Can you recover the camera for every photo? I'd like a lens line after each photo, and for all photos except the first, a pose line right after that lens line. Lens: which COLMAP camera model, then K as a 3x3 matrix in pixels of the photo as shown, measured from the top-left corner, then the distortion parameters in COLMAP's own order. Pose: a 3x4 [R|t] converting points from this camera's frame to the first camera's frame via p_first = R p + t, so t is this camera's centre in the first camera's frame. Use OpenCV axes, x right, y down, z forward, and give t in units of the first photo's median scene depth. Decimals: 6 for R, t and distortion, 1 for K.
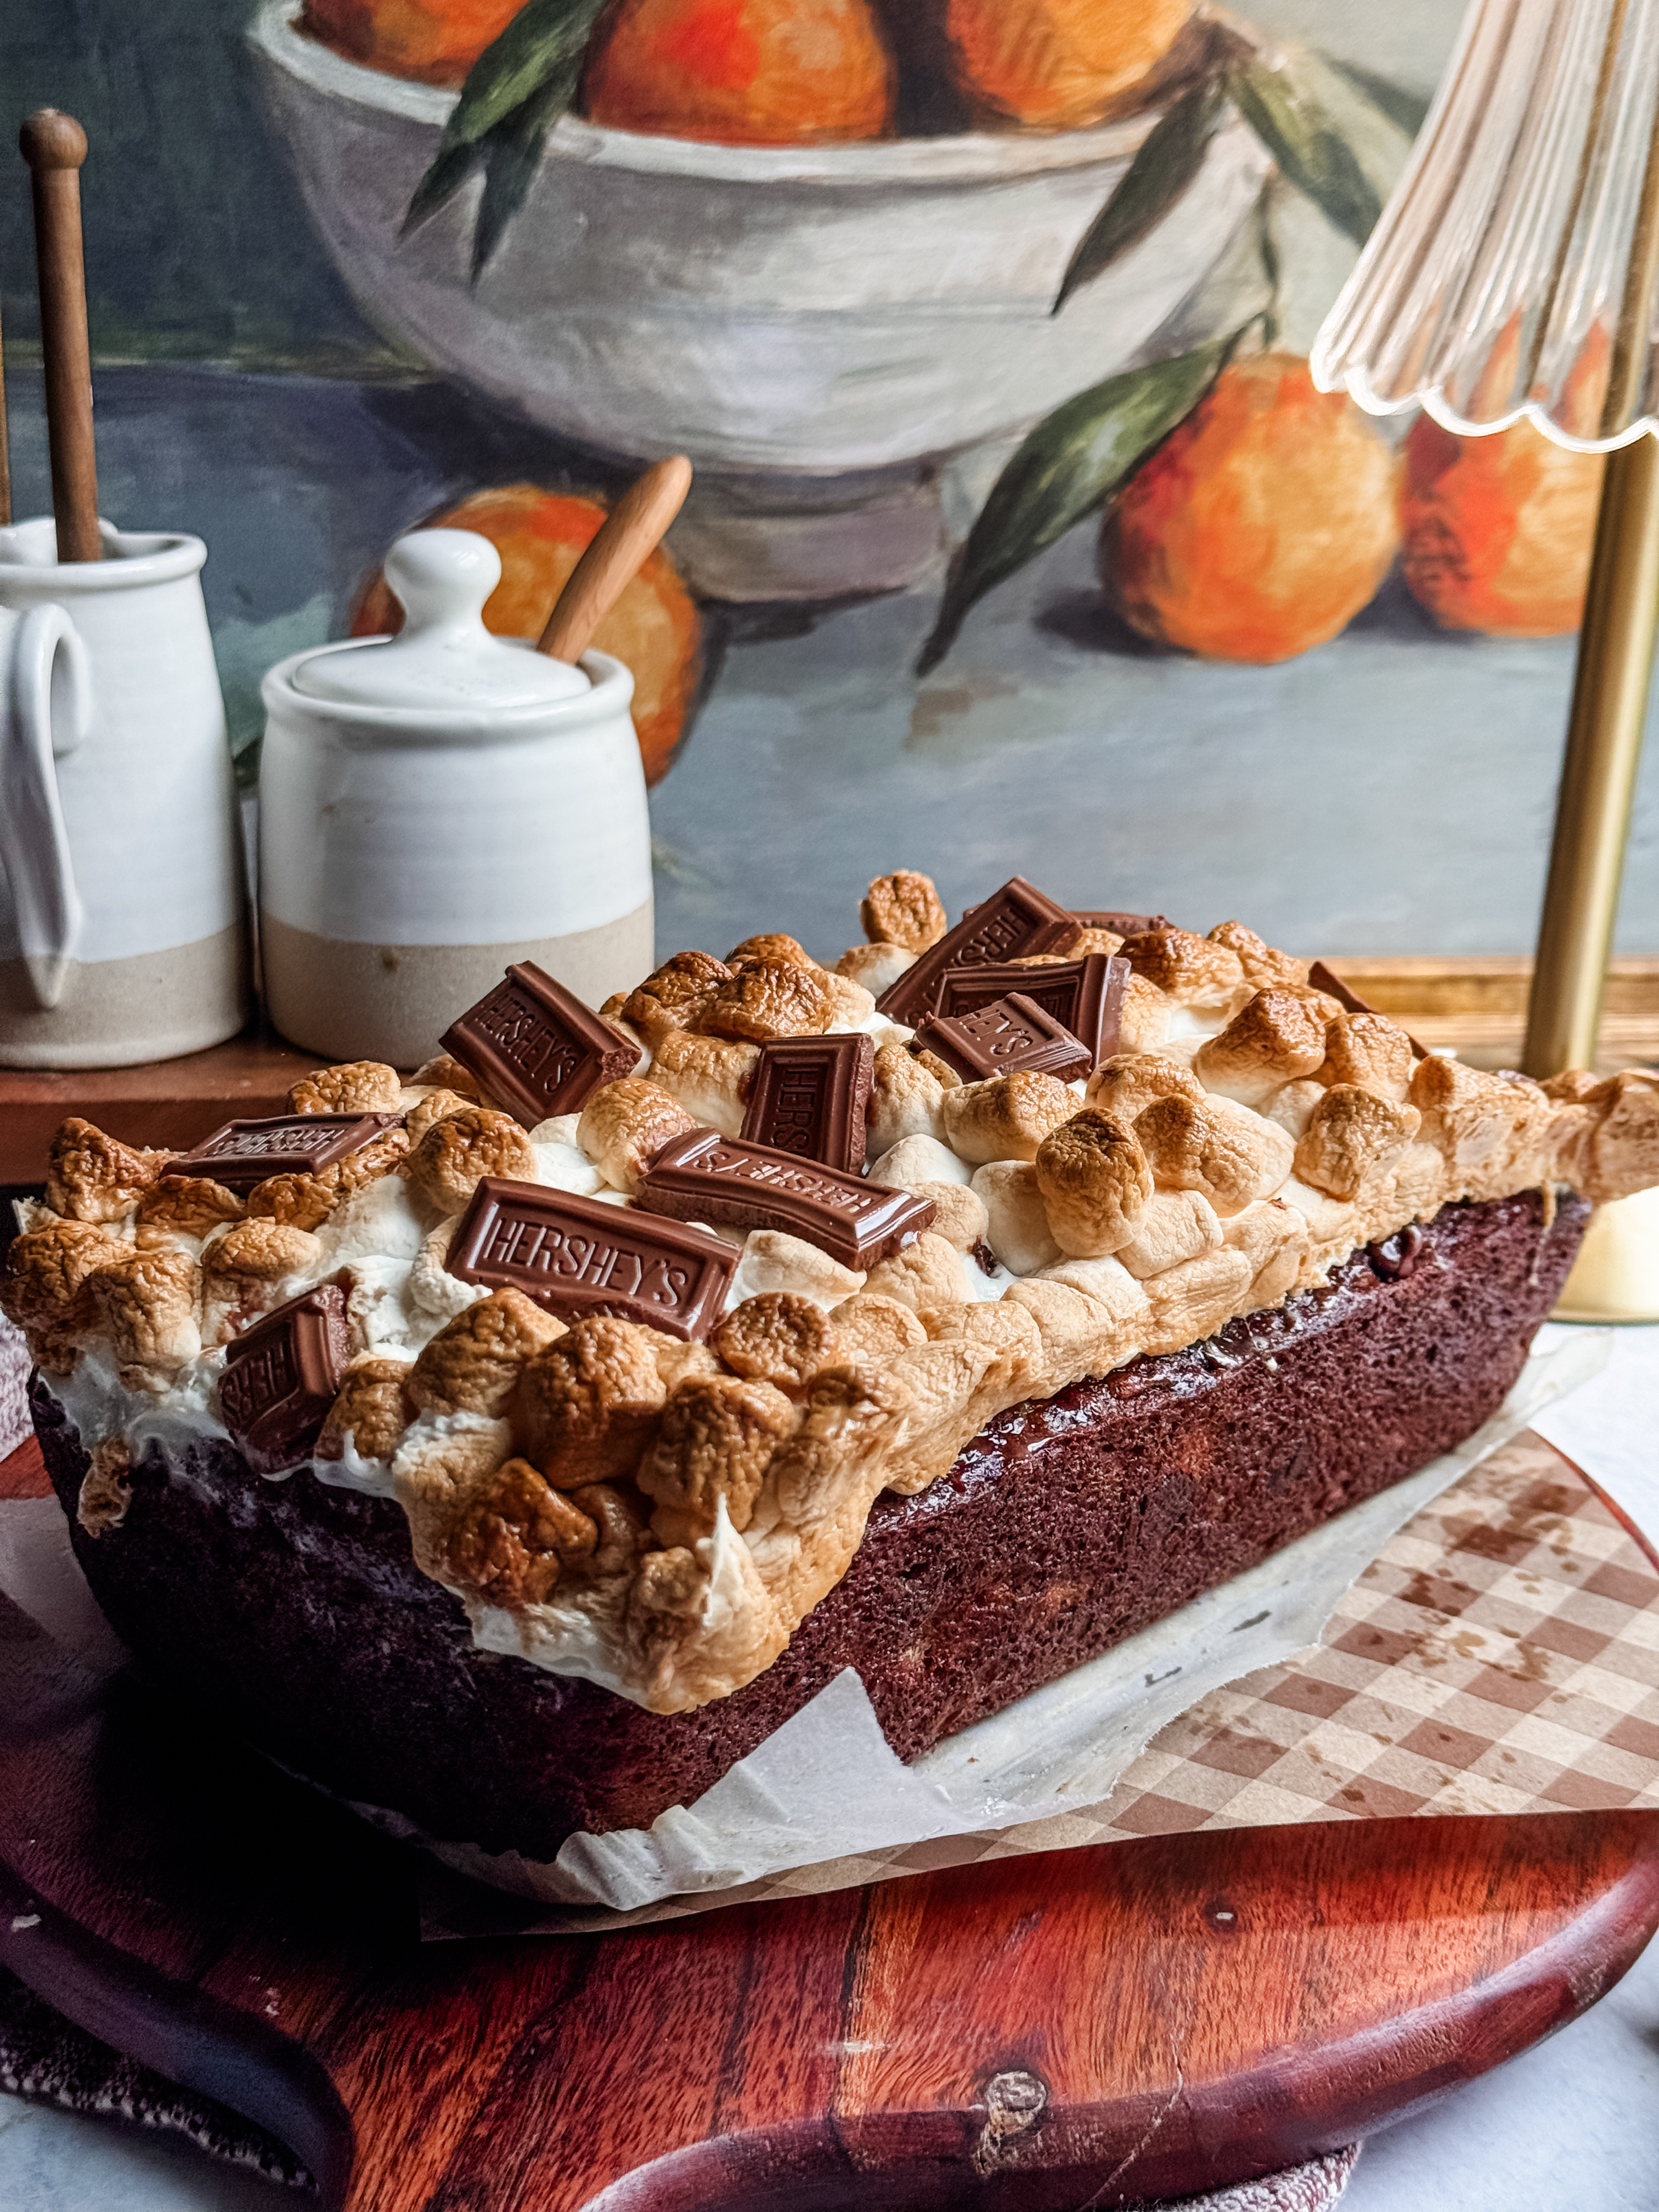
lens RADIAL K [[3001.4, 0, 829.5], [0, 3001.4, 1106.0], [0, 0, 1]] dist [0.141011, -0.030758]
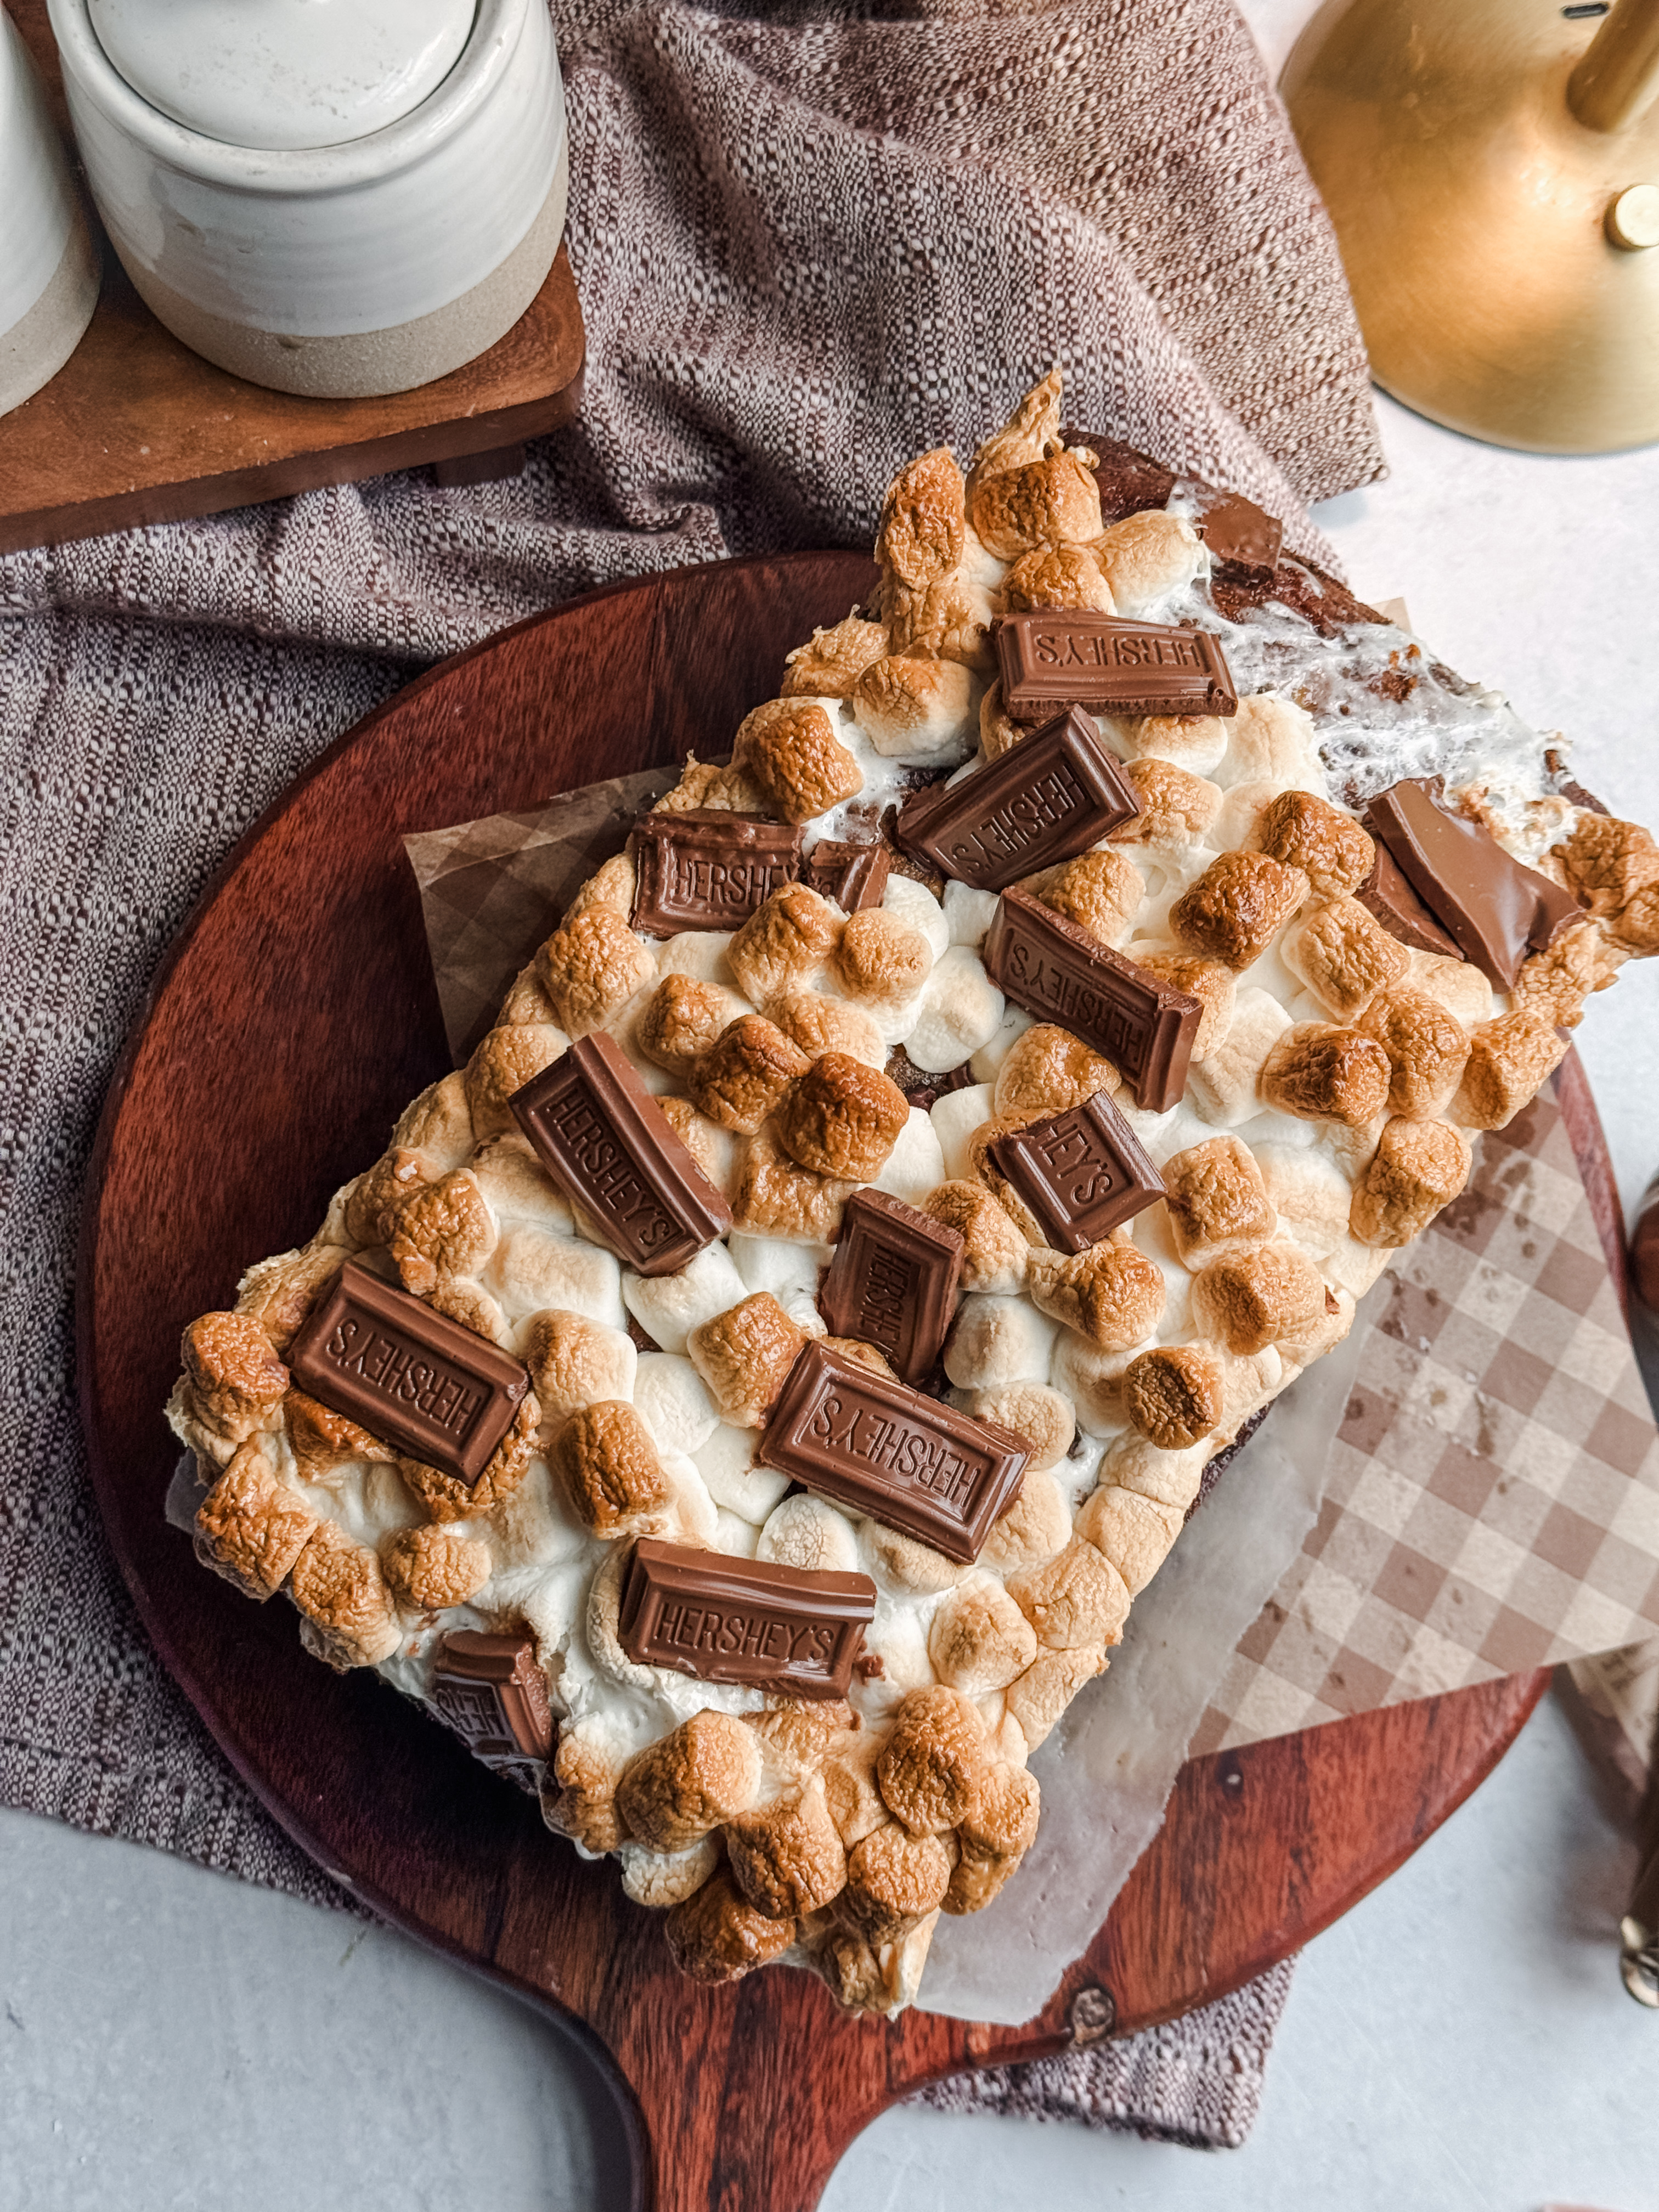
lens RADIAL K [[3001.4, 0, 829.5], [0, 3001.4, 1106.0], [0, 0, 1]] dist [0.141011, -0.030758]
pose [[0.995095, -0.086648, 0.047730, -0.088528], [0.008497, 0.555566, 0.831429, -1.049122], [-0.098559, -0.826945, 0.553577, 0.544344]]
